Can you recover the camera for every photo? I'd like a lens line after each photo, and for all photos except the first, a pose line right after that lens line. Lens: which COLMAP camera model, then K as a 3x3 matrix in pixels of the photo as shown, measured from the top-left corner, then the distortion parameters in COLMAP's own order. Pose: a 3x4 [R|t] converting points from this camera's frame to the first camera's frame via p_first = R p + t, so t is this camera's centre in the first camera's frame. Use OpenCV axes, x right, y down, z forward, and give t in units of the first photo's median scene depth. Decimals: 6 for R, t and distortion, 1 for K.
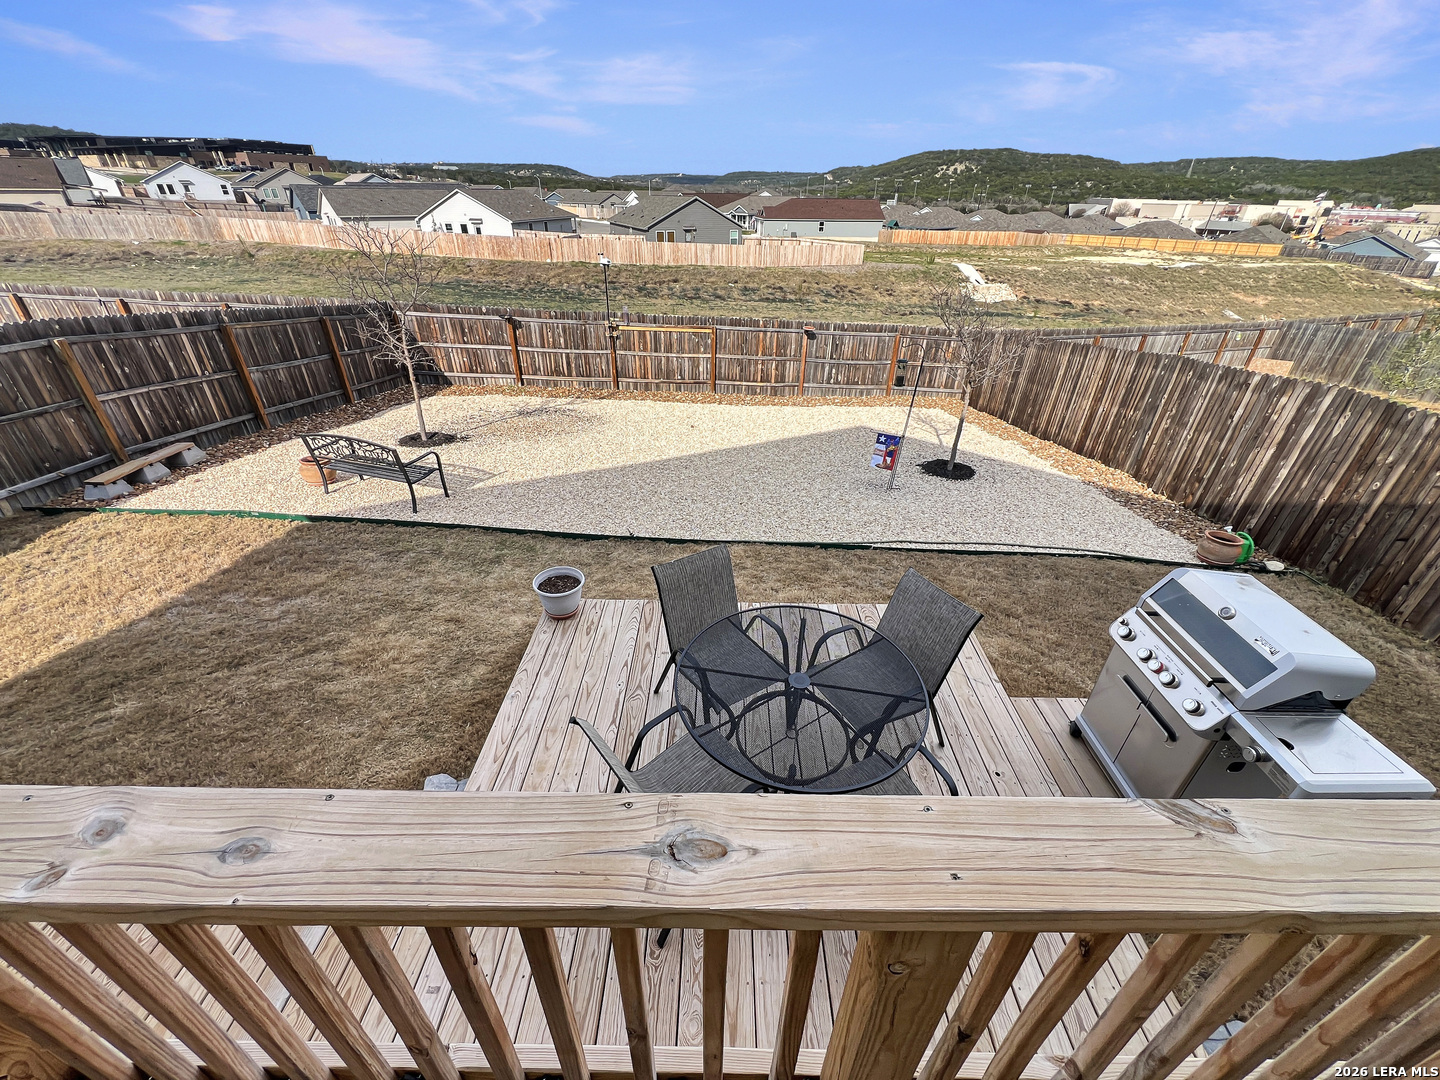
lens RADIAL K [[577.1, 0, 719.0], [0, 577.1, 539.4], [0, 0, 1]] dist [-0.001619, 0.000560]
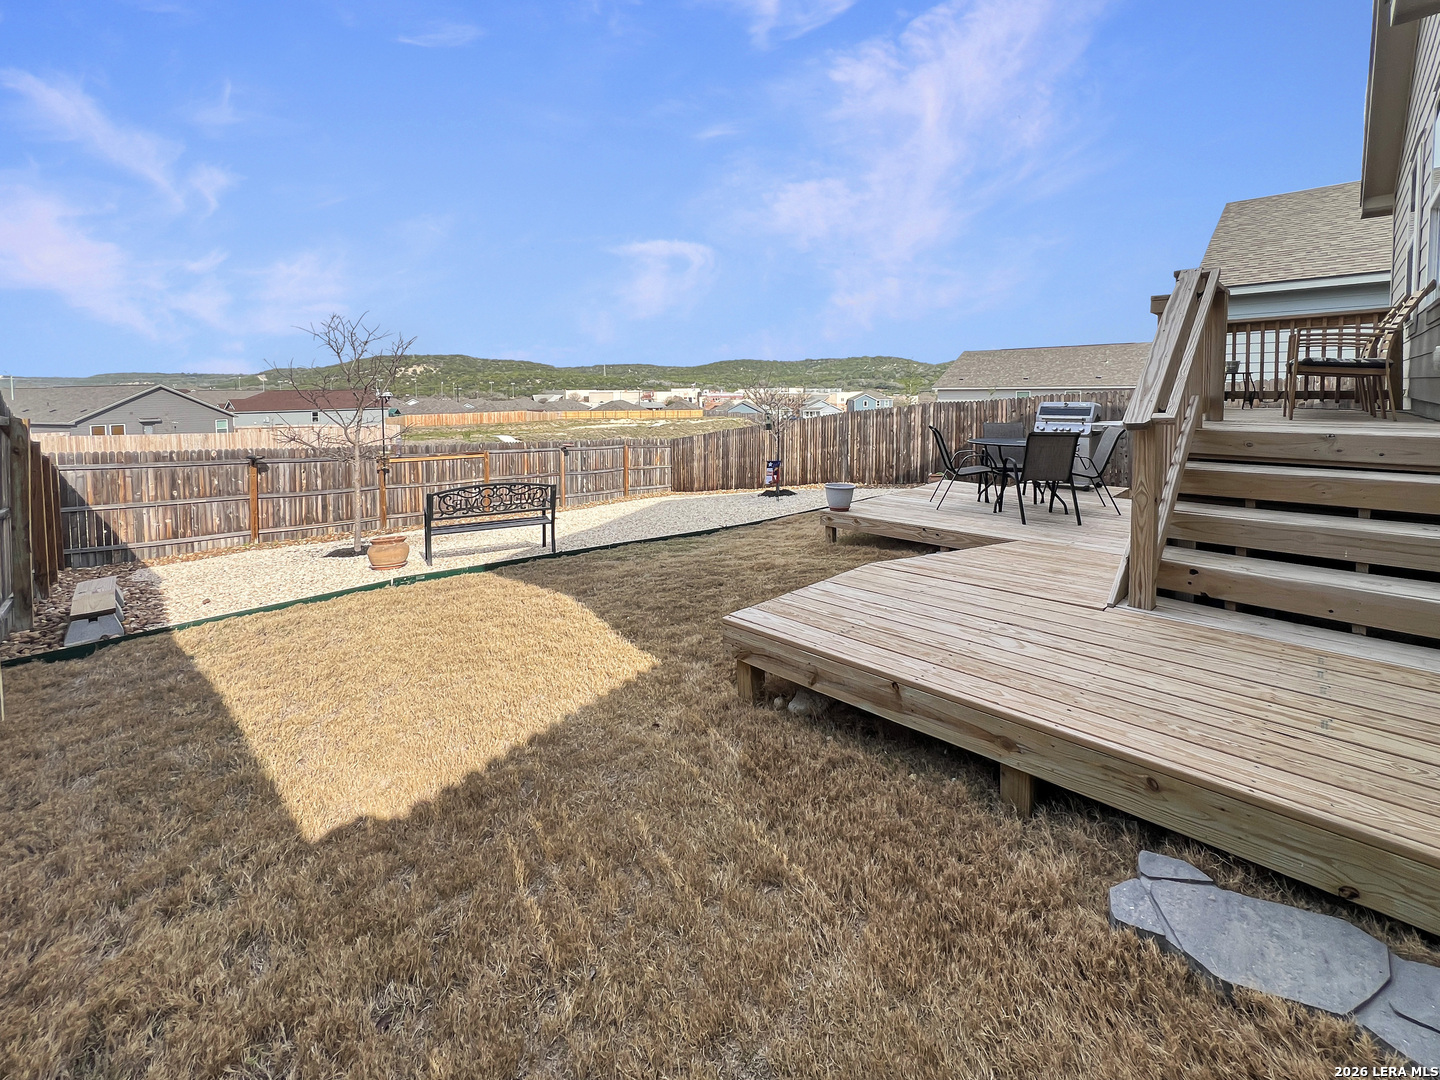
lens RADIAL K [[623.1, 0, 733.2], [0, 623.1, 427.4], [0, 0, 1]] dist [0.000189, 0.000069]
pose [[0.687129, -0.062369, 0.723853, -0.810888], [0.390900, 0.871549, -0.295972, 0.153921], [-0.612414, 0.486325, 0.623247, 0.022496]]
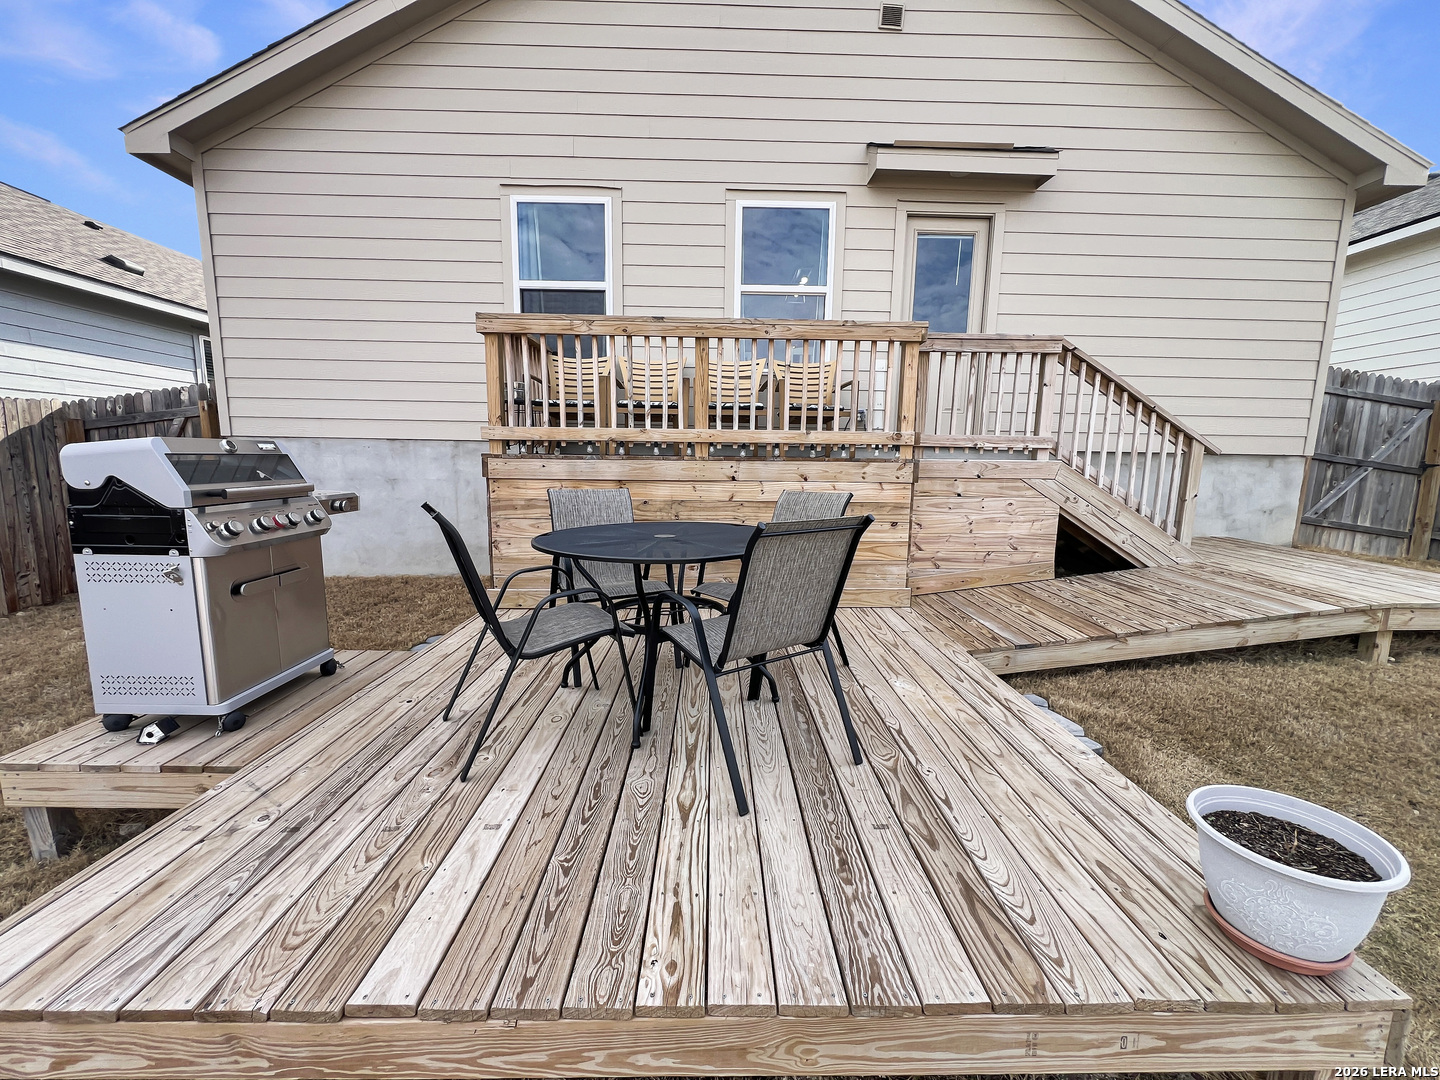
lens RADIAL K [[577.1, 0, 719.0], [0, 577.1, 539.4], [0, 0, 1]] dist [-0.001619, 0.000560]
pose [[-0.999432, -0.020639, -0.026644, 0.022642], [-0.032823, 0.775509, 0.630483, -0.116496], [0.007649, 0.630999, -0.775746, 0.549490]]
